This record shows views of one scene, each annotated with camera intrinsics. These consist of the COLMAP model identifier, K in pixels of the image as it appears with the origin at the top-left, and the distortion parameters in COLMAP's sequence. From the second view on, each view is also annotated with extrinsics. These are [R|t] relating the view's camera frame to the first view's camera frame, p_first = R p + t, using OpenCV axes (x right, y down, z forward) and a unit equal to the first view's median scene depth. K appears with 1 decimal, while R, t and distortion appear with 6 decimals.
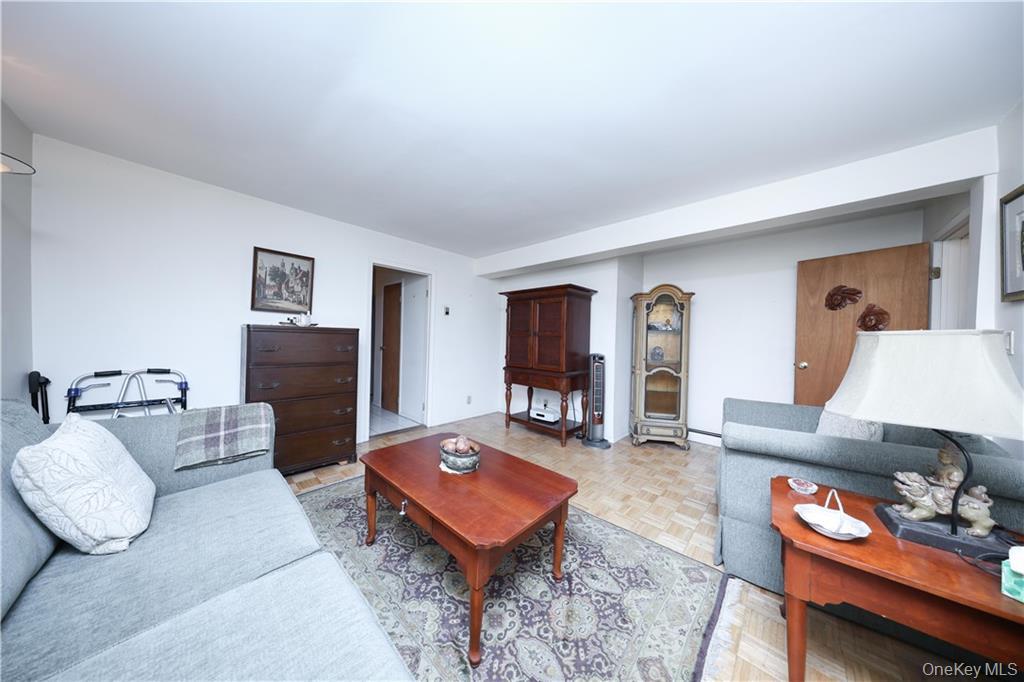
lens RADIAL K [[294.0, 0, 512.4], [0, 294.0, 330.5], [0, 0, 1]] dist [-0.000138, -0.000002]
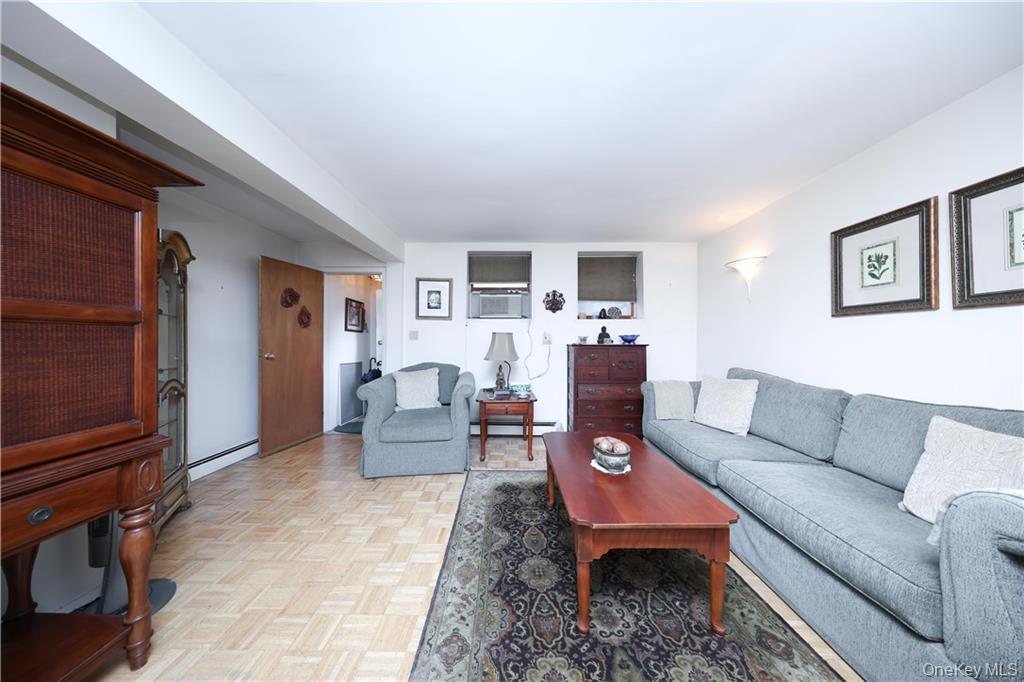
lens RADIAL K [[298.0, 0, 512.0], [0, 298.0, 339.6], [0, 0, 1]] dist [0.001411, 0.000102]
pose [[-0.687877, -0.023741, 0.725439, -0.390923], [-0.035853, 0.999356, -0.001292, 0.028728], [-0.724941, -0.026898, -0.688286, 1.137563]]
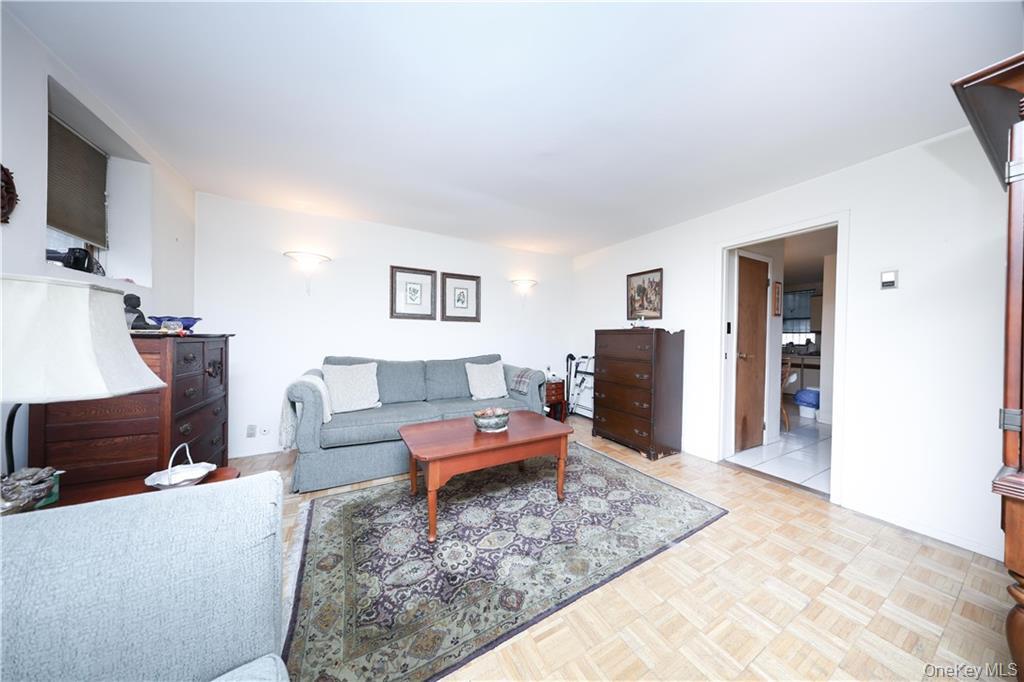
lens RADIAL K [[298.0, 0, 512.0], [0, 298.0, 339.6], [0, 0, 1]] dist [0.001411, 0.000102]
pose [[-0.302468, -0.029338, -0.952708, 0.611137], [-0.000548, 0.999531, -0.030606, 0.065362], [0.953159, -0.008735, -0.302342, 0.866345]]
